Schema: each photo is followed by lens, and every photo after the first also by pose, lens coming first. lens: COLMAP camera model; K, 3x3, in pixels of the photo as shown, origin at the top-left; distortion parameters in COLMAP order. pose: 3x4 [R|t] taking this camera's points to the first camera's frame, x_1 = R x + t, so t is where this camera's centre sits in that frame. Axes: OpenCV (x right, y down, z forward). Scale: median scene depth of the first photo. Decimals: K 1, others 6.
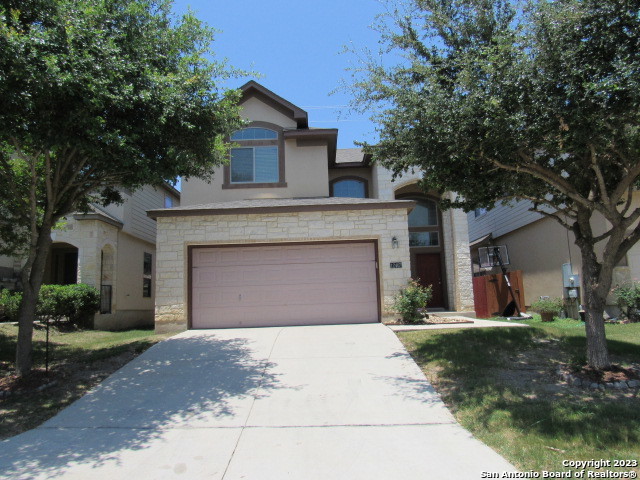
lens RADIAL K [[459.4, 0, 317.9], [0, 459.4, 239.1], [0, 0, 1]] dist [-0.022731, 0.003086]
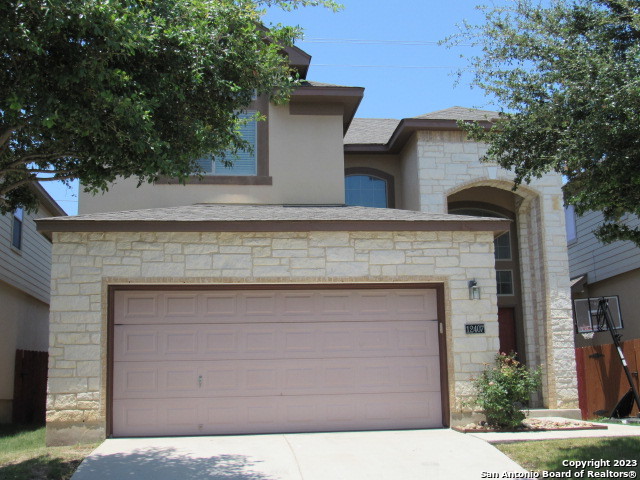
lens RADIAL K [[840.3, 0, 319.4], [0, 840.3, 240.0], [0, 0, 1]] dist [-0.056944, 0.000000]
pose [[0.992486, 0.032695, 0.117907, -0.151763], [-0.028119, 0.998793, -0.040268, -0.006841], [-0.119081, 0.036650, 0.992208, -0.033250]]
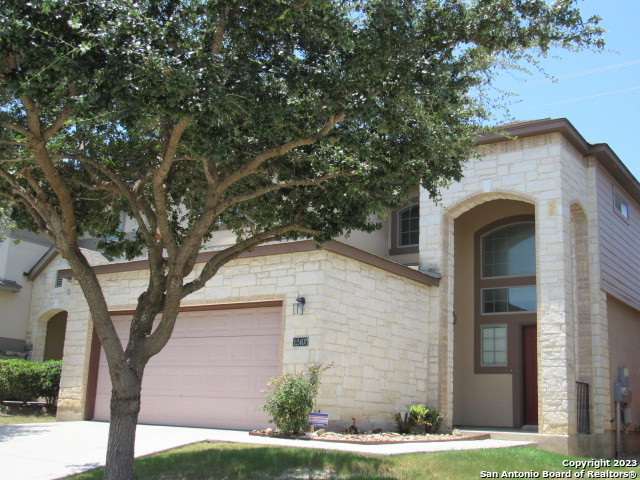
lens RADIAL K [[769.1, 0, 321.7], [0, 769.1, 239.8], [0, 0, 1]] dist [-0.068793, 0.000000]
pose [[0.818281, -0.062628, -0.571397, 0.788022], [0.014015, 0.995925, -0.089087, 0.012101], [0.574648, 0.064890, 0.815824, 0.149980]]
